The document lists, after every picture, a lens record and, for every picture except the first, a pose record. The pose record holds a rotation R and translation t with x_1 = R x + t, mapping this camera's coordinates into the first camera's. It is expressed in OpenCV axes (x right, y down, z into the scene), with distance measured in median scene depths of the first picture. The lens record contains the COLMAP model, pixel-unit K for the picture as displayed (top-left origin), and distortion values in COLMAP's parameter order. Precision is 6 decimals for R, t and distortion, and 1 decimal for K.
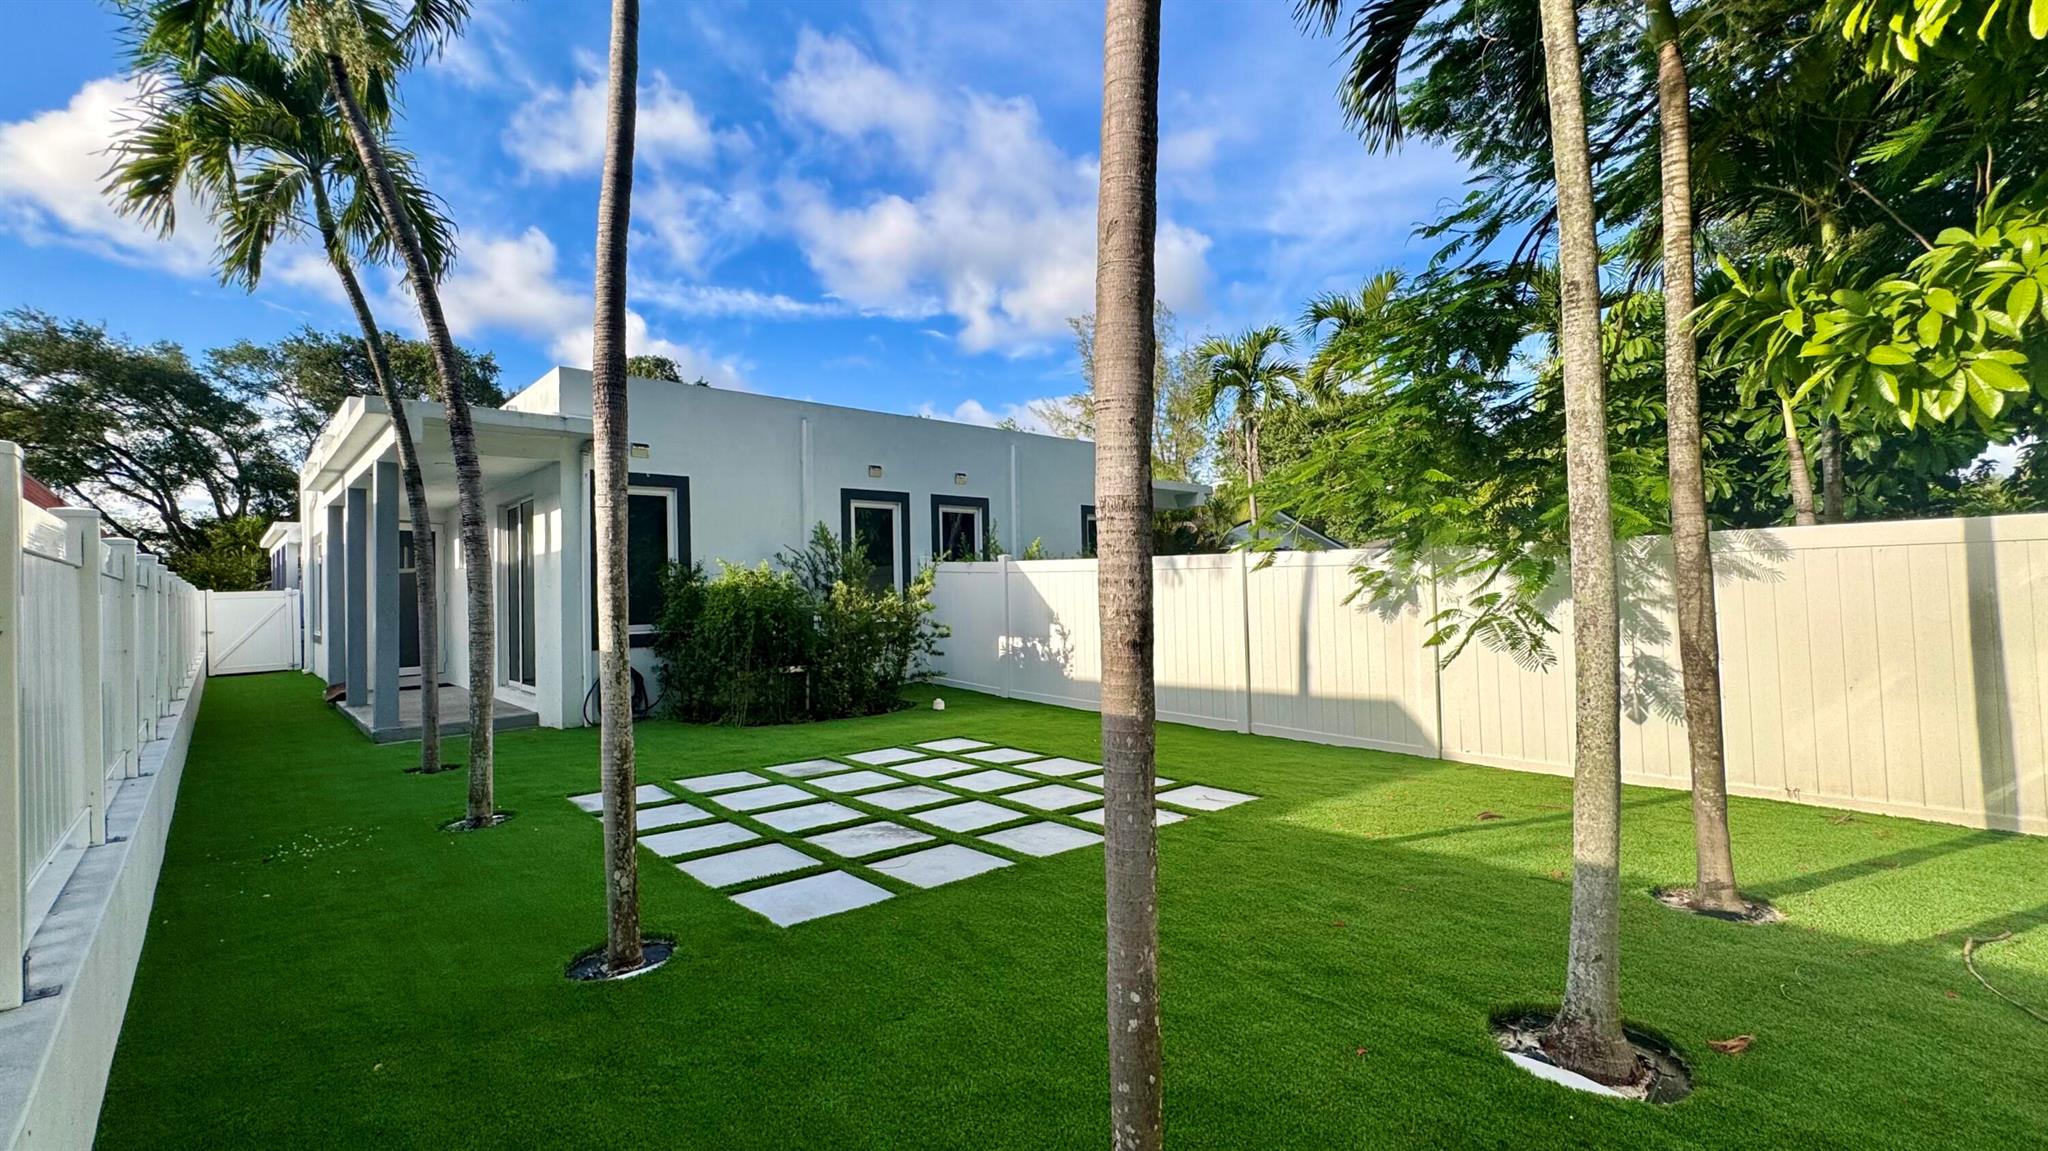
lens RADIAL K [[875.0, 0, 1026.7], [0, 875.0, 564.0], [0, 0, 1]] dist [-0.002420, 0.000553]
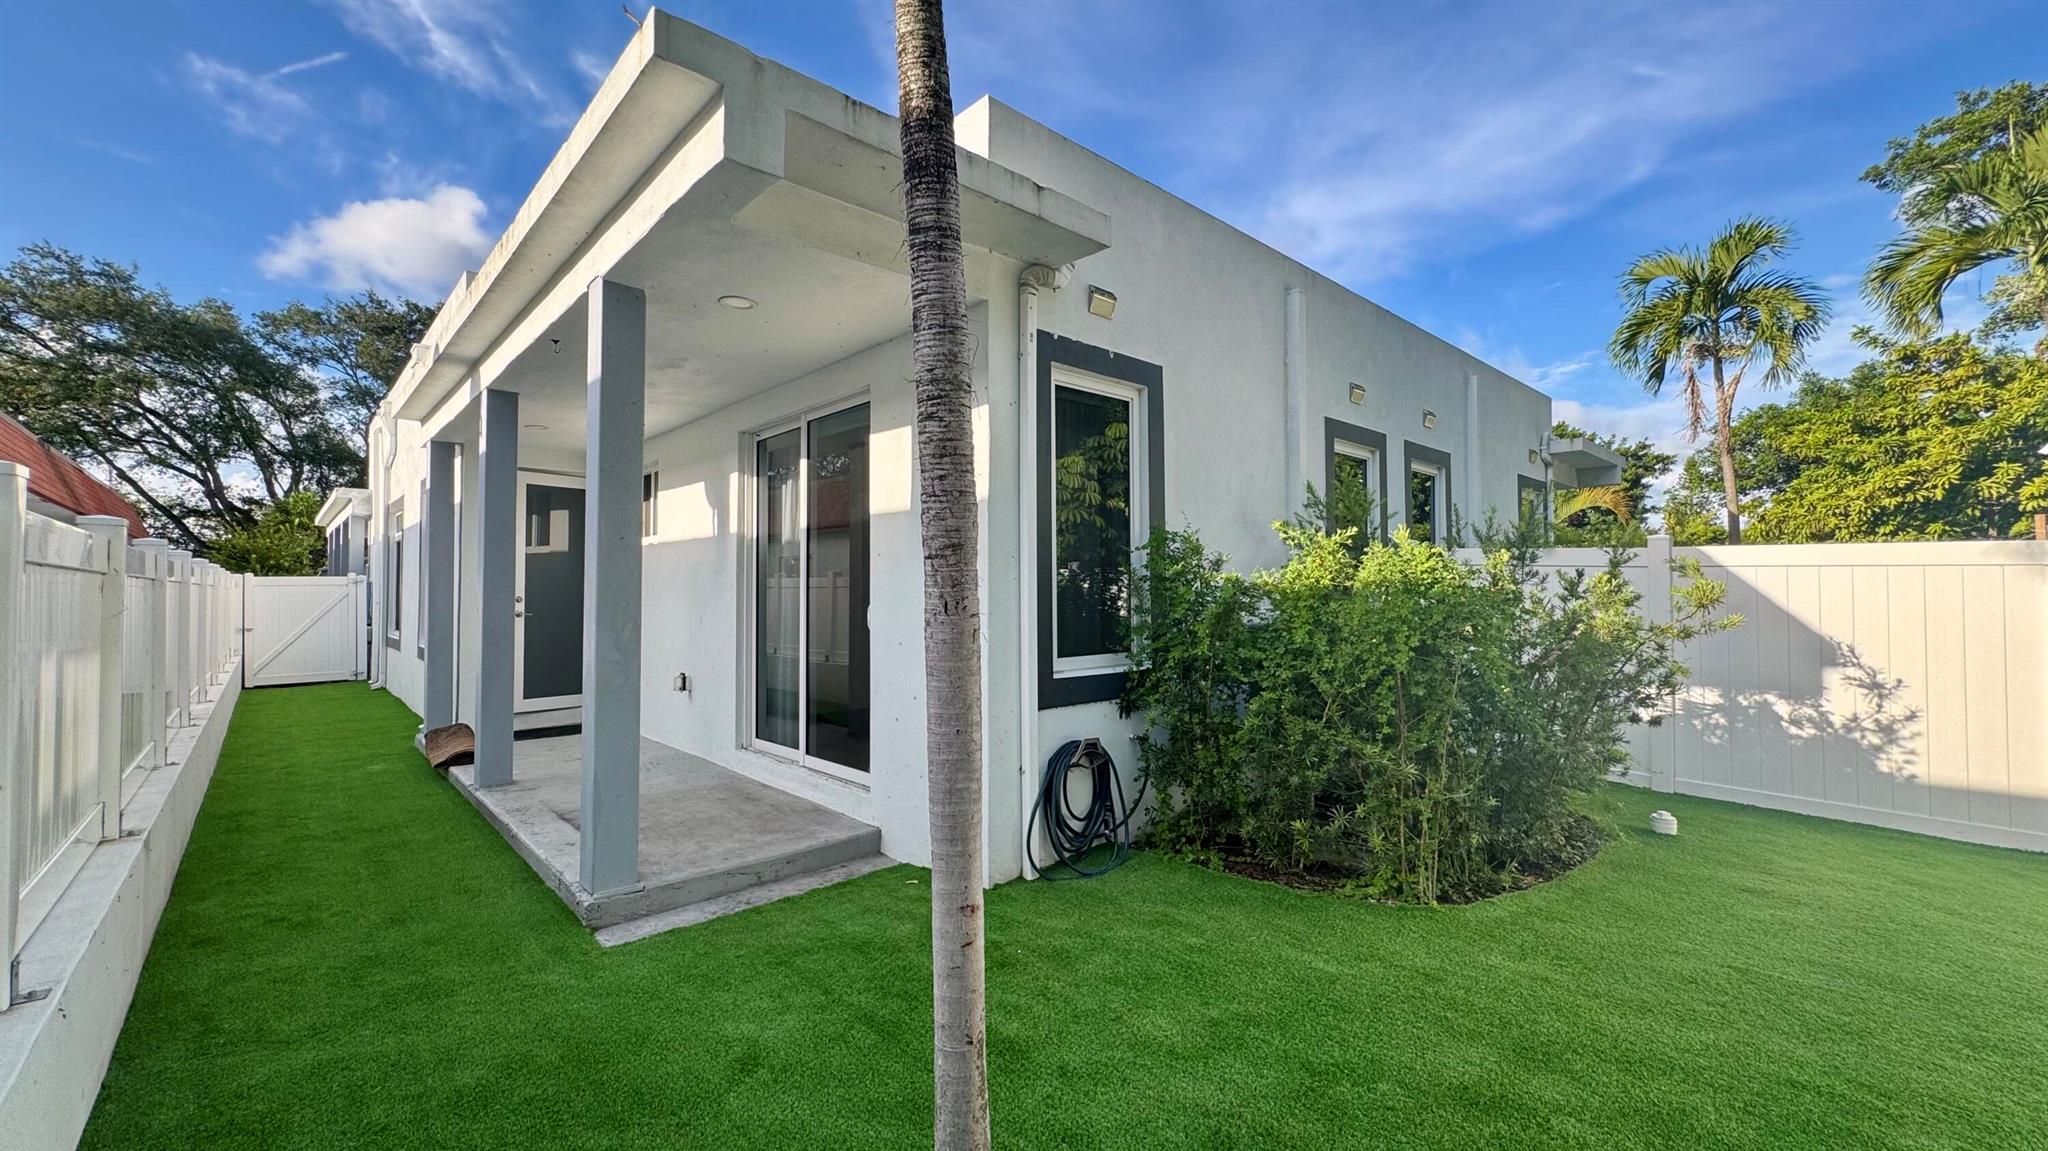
lens RADIAL K [[838.6, 0, 1038.9], [0, 838.6, 576.4], [0, 0, 1]] dist [-0.001586, -0.000013]
pose [[0.999814, 0.018829, -0.004206, -0.157551], [-0.018774, 0.999742, 0.012784, 0.006186], [0.004445, -0.012702, 0.999909, 0.175590]]
